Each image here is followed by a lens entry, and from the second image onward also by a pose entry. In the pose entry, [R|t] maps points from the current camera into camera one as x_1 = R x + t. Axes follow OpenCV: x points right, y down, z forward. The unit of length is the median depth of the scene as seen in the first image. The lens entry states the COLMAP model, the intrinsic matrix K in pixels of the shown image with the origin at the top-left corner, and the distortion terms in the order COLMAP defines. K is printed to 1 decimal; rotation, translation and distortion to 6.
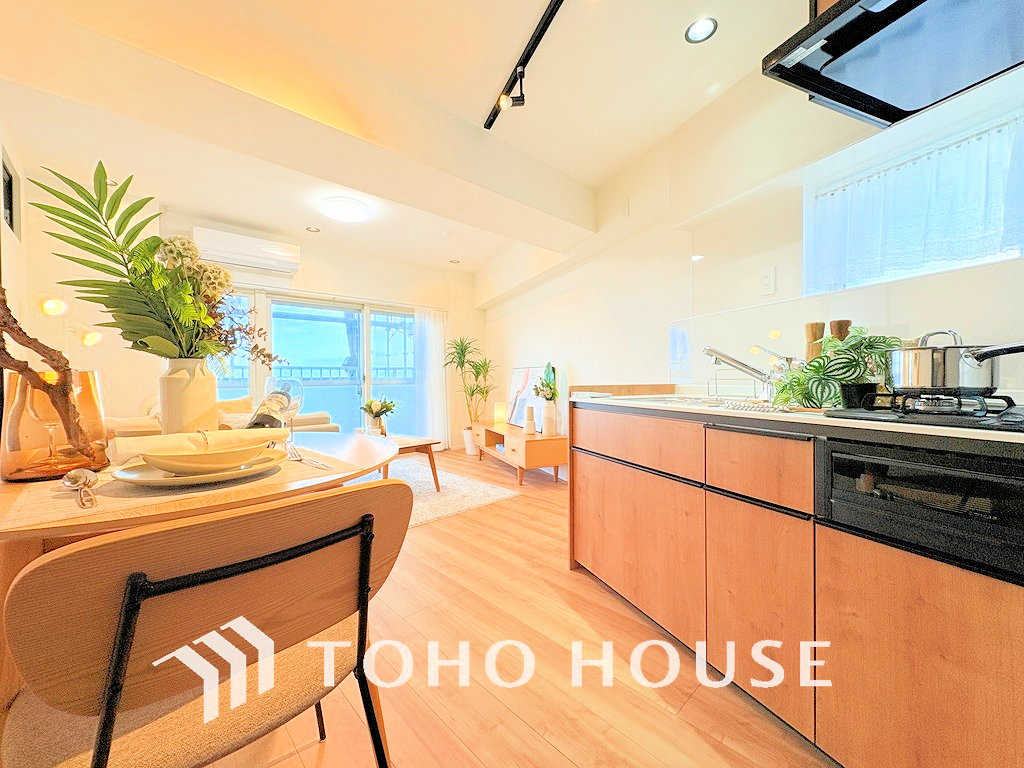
lens RADIAL K [[409.5, 0, 508.0], [0, 409.5, 384.9], [0, 0, 1]] dist [-0.001330, 0.000421]
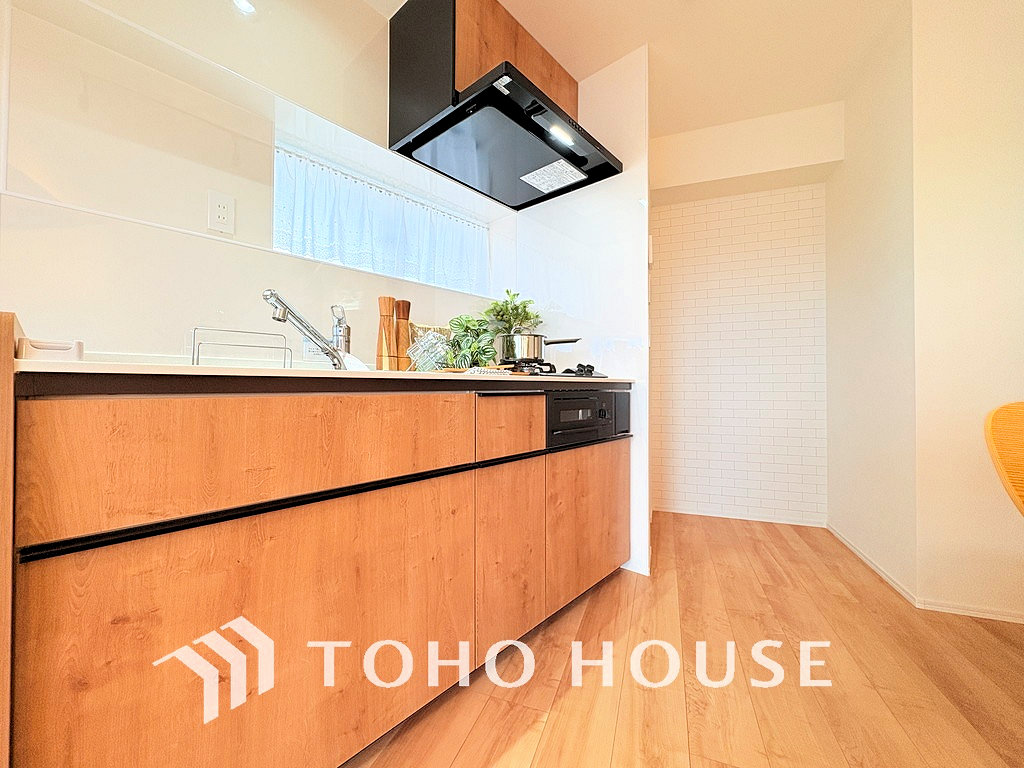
lens RADIAL K [[409.5, 0, 513.0], [0, 409.5, 379.6], [0, 0, 1]] dist [-0.001330, 0.000421]
pose [[-0.447134, 0.017296, 0.894300, -0.225508], [0.013221, 0.999832, -0.012726, 0.054907], [-0.894369, 0.006133, -0.447287, 0.904320]]
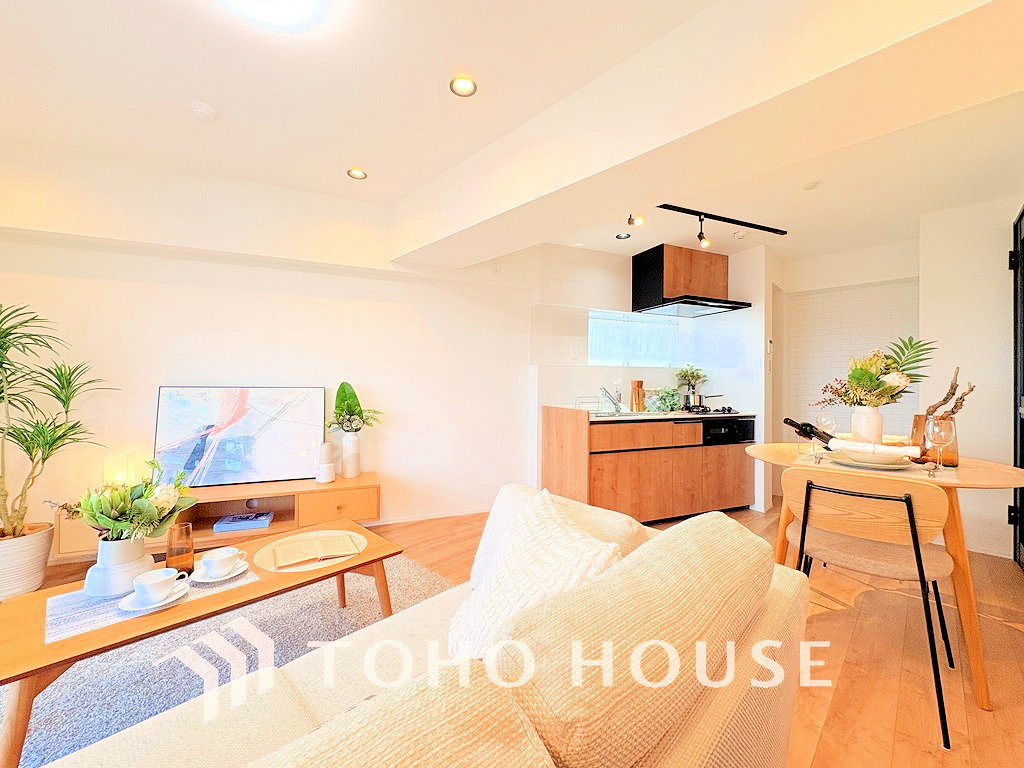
lens RADIAL K [[409.5, 0, 505.6], [0, 409.5, 377.5], [0, 0, 1]] dist [-0.001330, 0.000421]
pose [[-0.008449, 0.013087, 0.999879, -1.396026], [0.006743, 0.999892, -0.013031, -0.106426], [-0.999942, 0.006632, -0.008536, 1.408086]]
